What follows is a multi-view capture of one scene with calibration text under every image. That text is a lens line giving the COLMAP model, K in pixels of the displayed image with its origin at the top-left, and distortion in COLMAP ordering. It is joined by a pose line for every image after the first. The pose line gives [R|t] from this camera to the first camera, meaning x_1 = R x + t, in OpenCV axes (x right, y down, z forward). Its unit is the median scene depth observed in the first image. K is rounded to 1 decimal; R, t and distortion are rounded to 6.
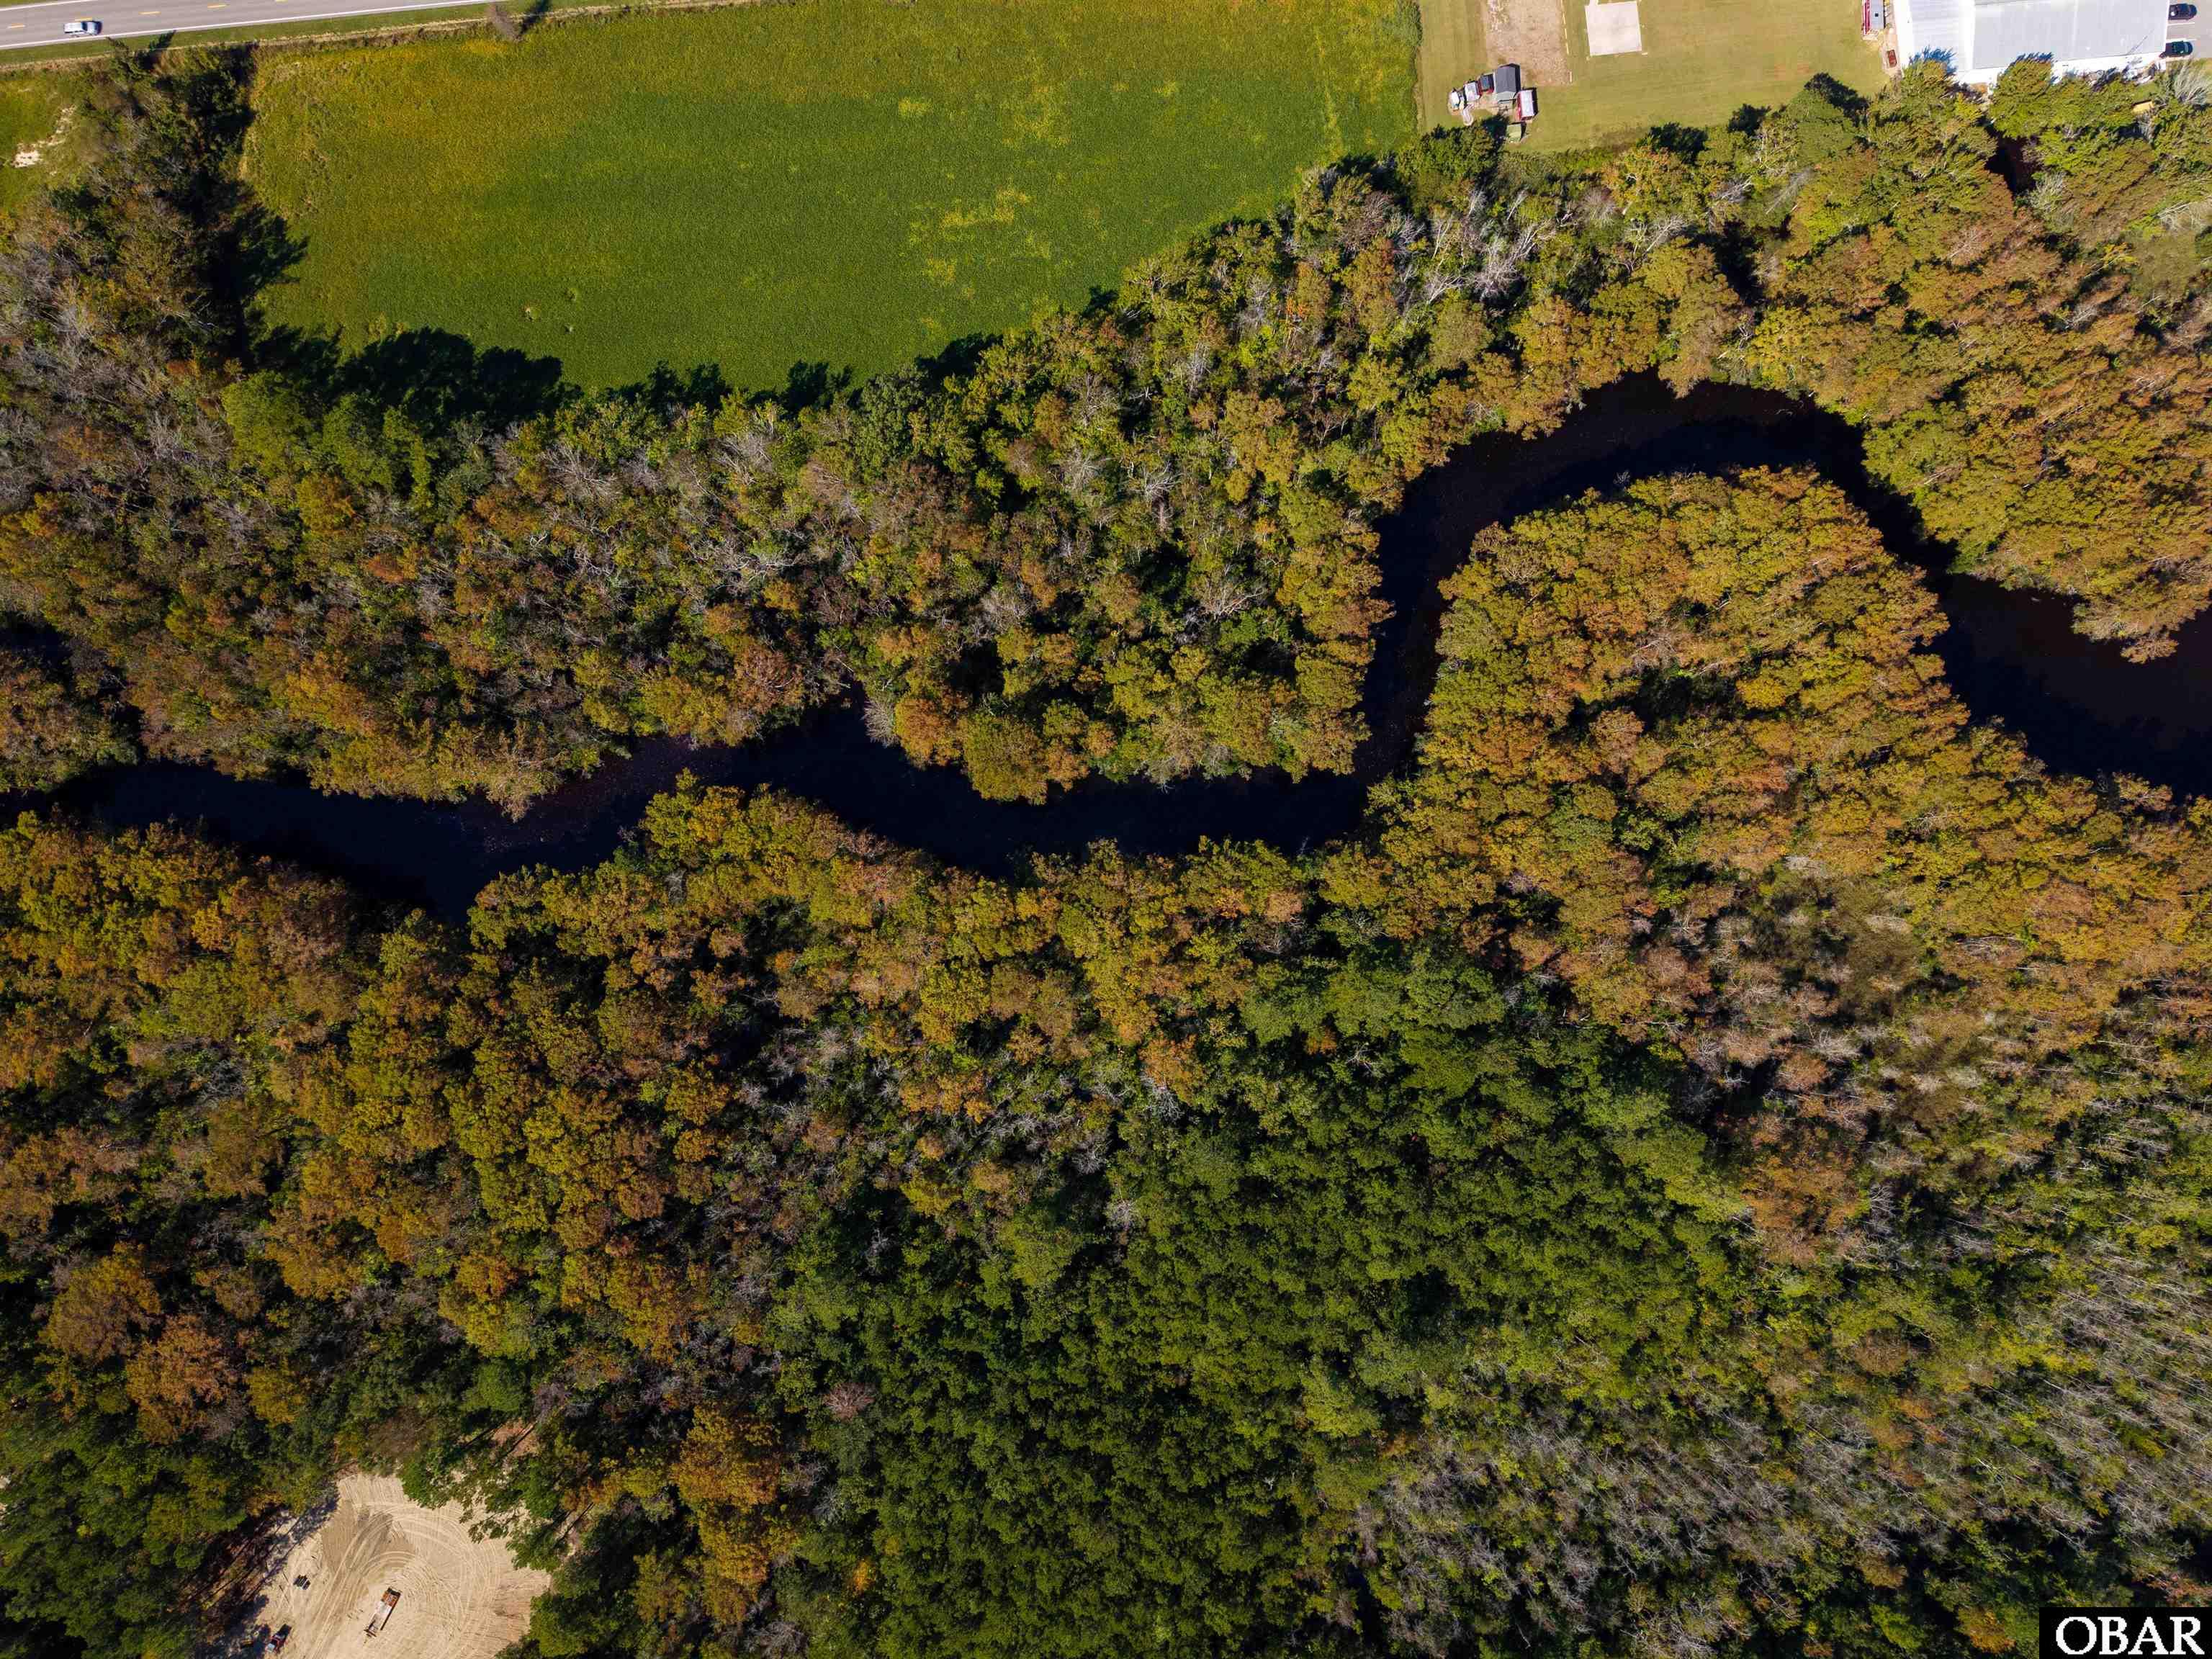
lens RADIAL K [[1485.0, 0, 1110.9], [0, 1485.0, 827.1], [0, 0, 1]] dist [0.018947, -0.016354]
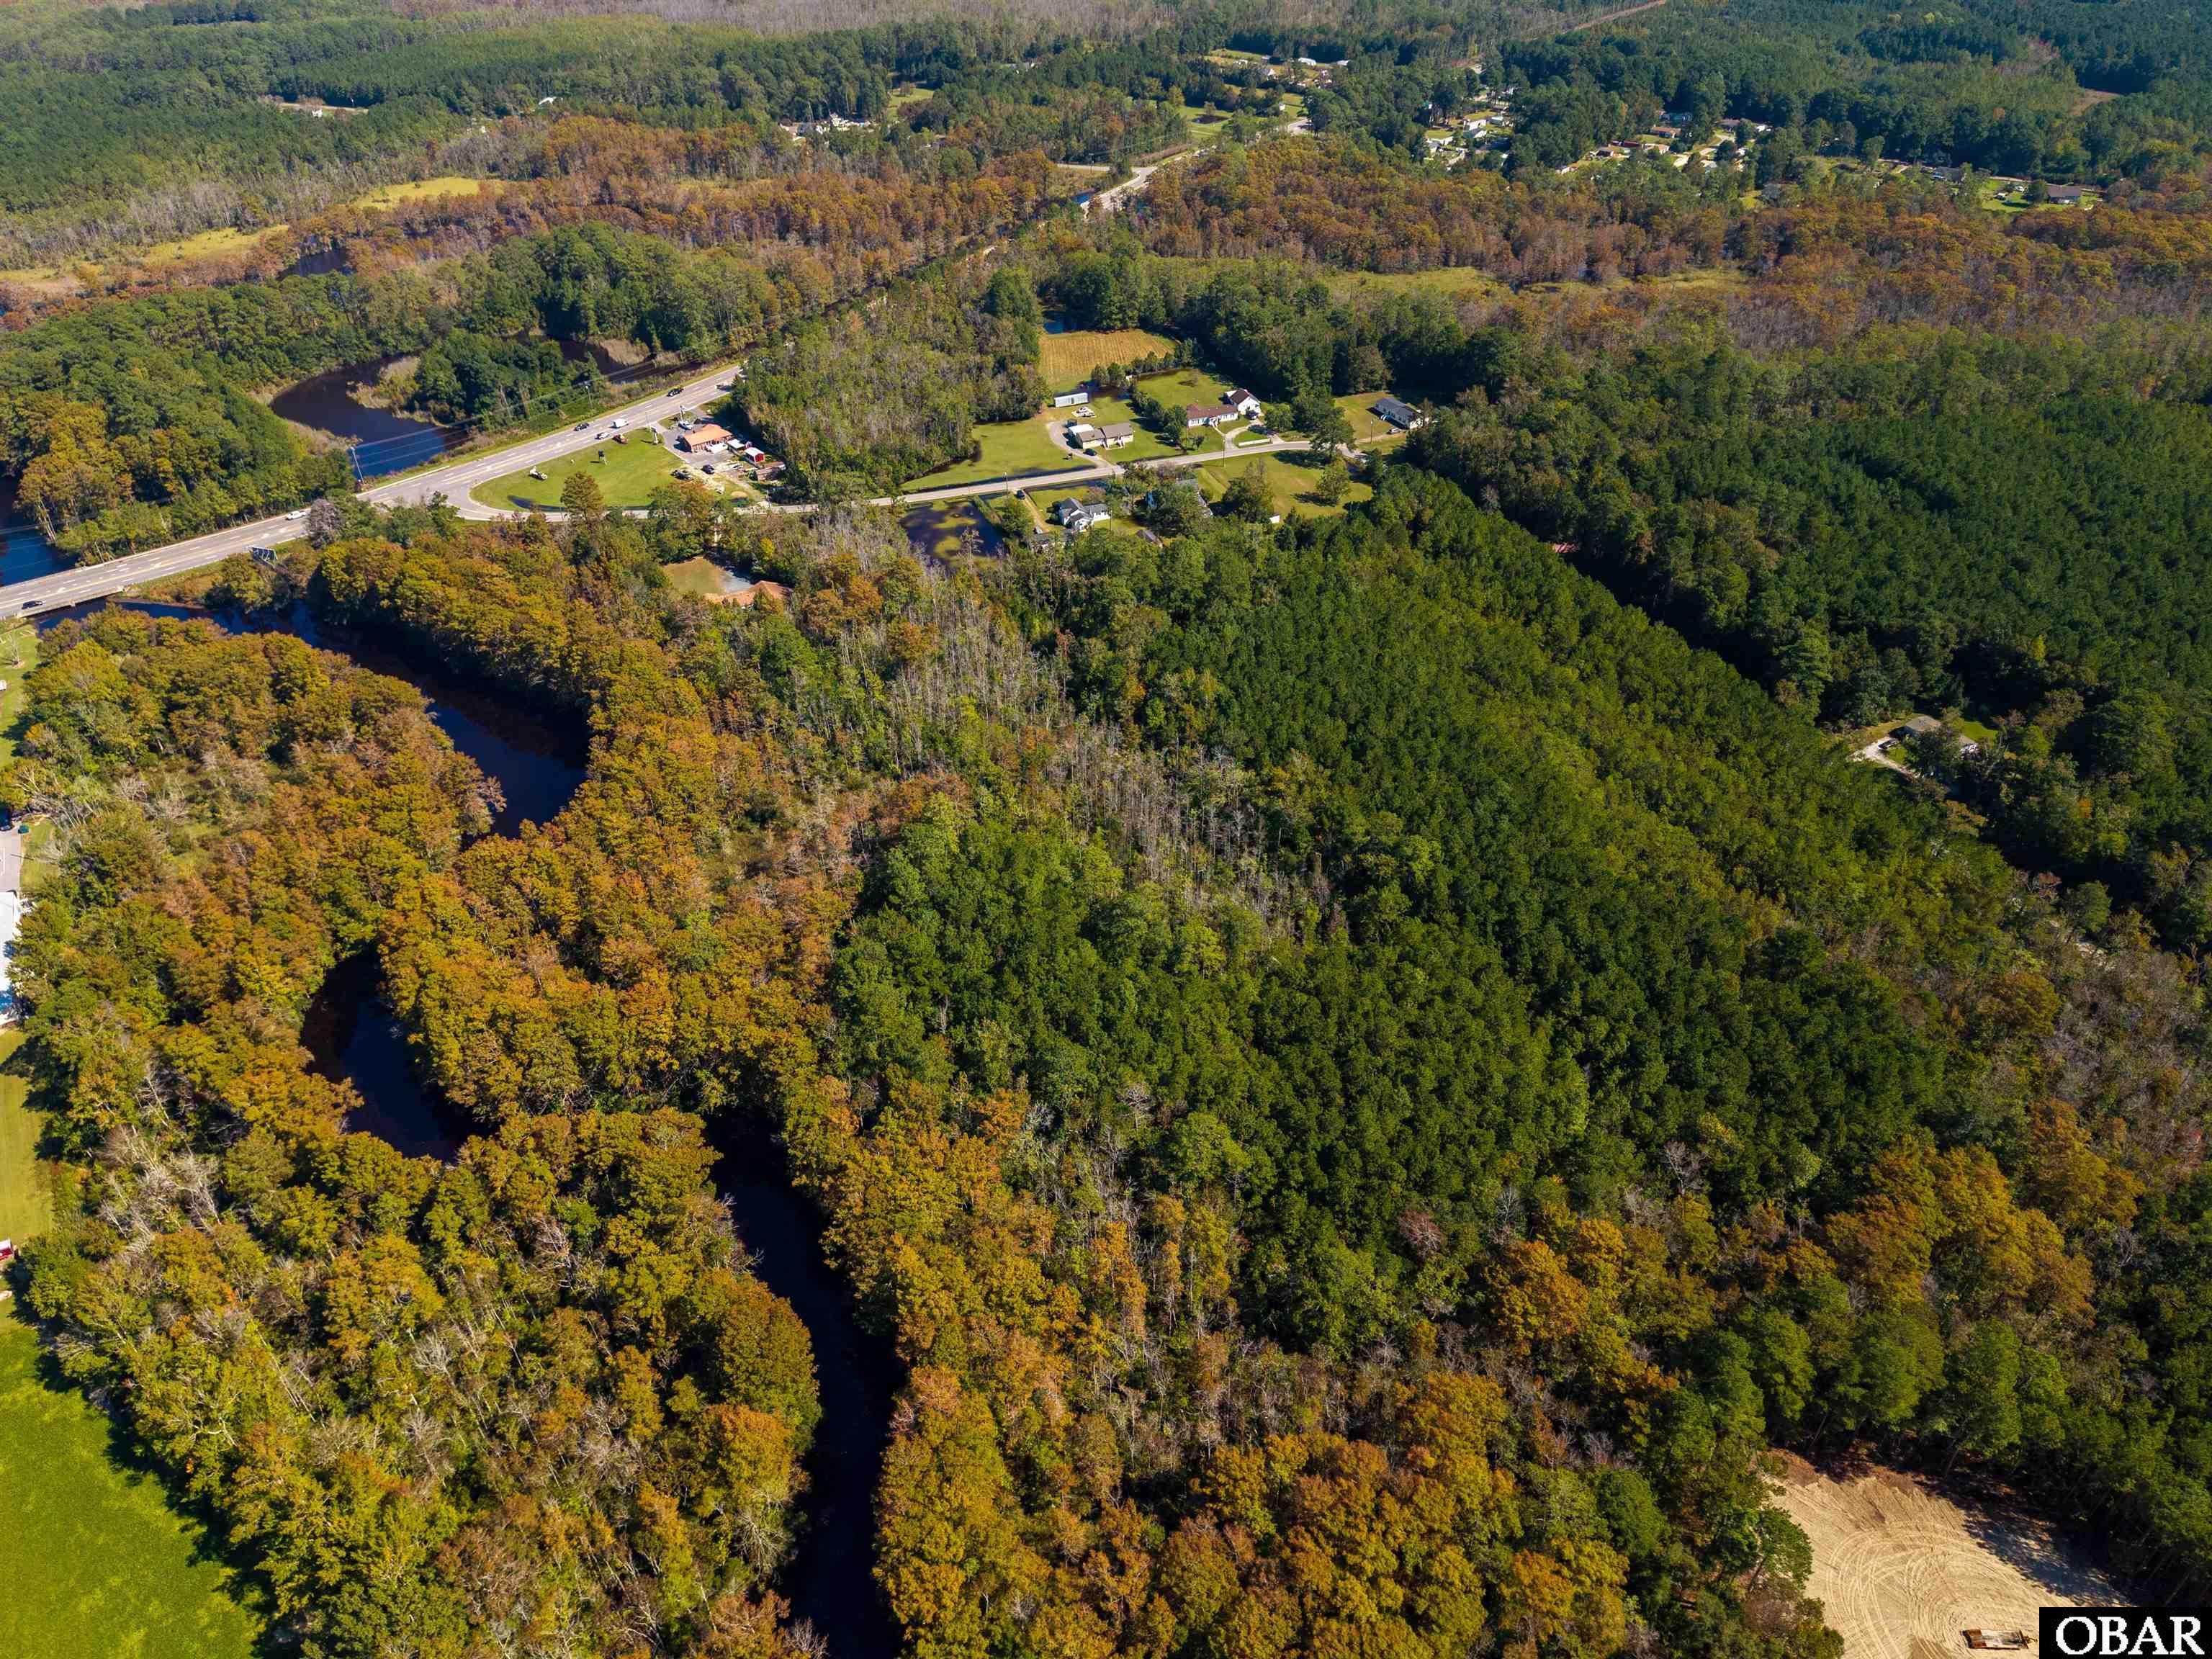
lens RADIAL K [[1485.0, 0, 1110.9], [0, 1485.0, 827.1], [0, 0, 1]] dist [0.018947, -0.016354]
pose [[-0.429975, -0.516483, 0.740518, -0.695749], [0.902031, -0.211025, 0.376575, -0.136602], [-0.038227, 0.829888, 0.556620, 0.200245]]
